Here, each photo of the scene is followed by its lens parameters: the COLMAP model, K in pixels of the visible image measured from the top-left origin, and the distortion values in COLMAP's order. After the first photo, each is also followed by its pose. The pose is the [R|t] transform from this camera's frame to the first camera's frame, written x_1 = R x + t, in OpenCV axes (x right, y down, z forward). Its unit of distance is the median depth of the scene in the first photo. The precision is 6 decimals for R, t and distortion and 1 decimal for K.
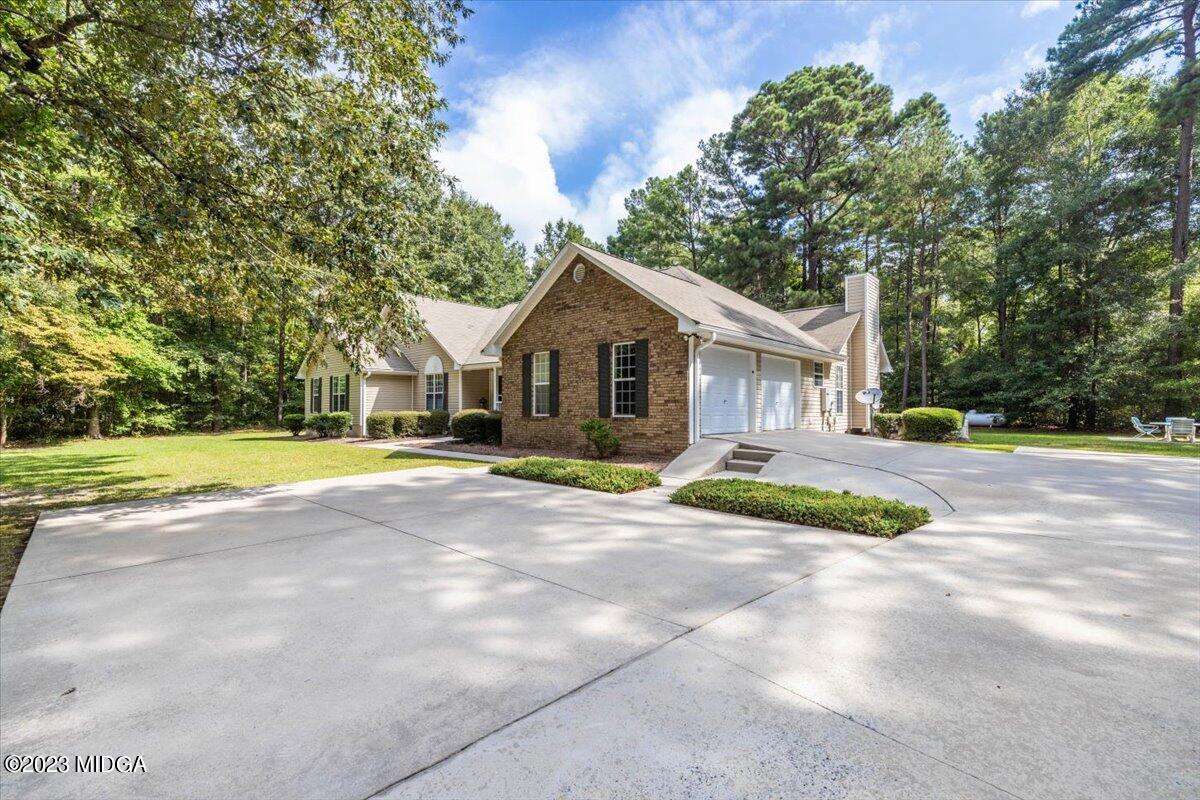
lens RADIAL K [[517.0, 0, 596.7], [0, 517.0, 407.6], [0, 0, 1]] dist [0.000167, 0.000997]
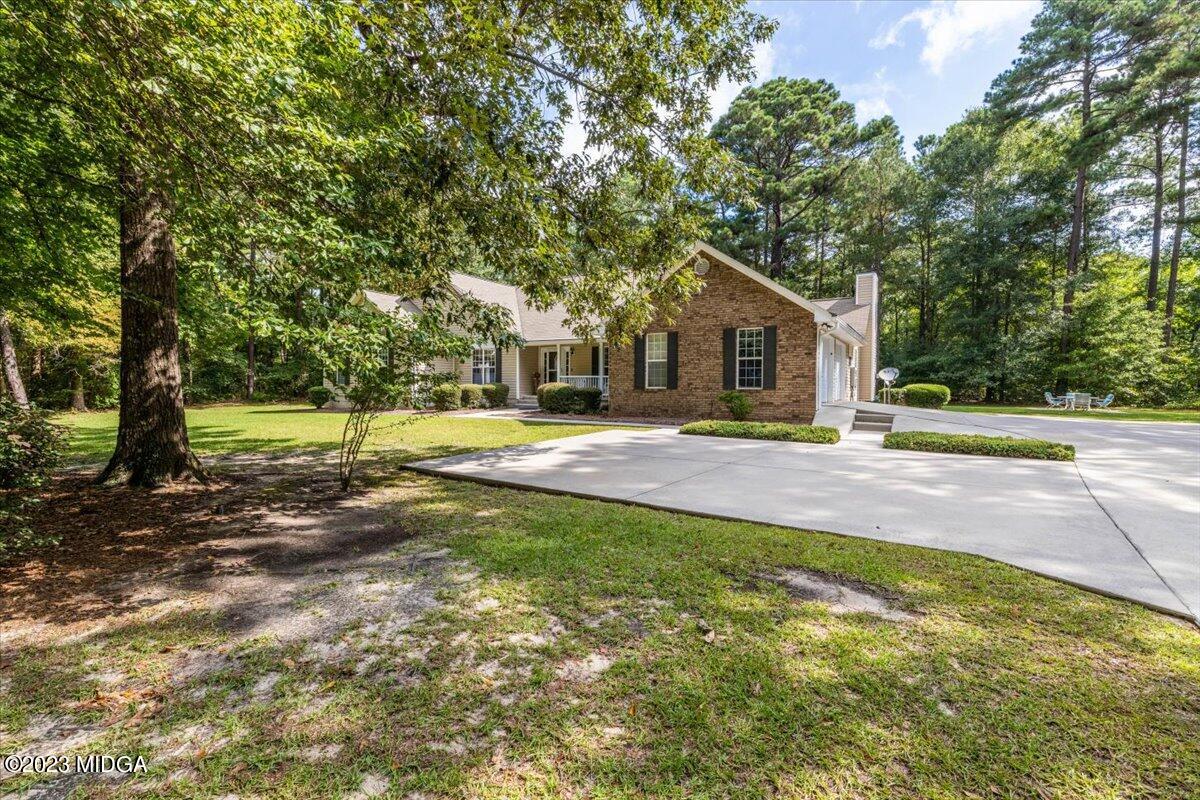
lens RADIAL K [[517.0, 0, 604.8], [0, 517.0, 402.1], [0, 0, 1]] dist [0.000167, 0.000997]
pose [[0.983399, 0.001621, 0.181447, -0.265031], [-0.007980, 0.999379, 0.034319, 0.005025], [-0.181279, -0.035198, 0.982802, -0.073260]]
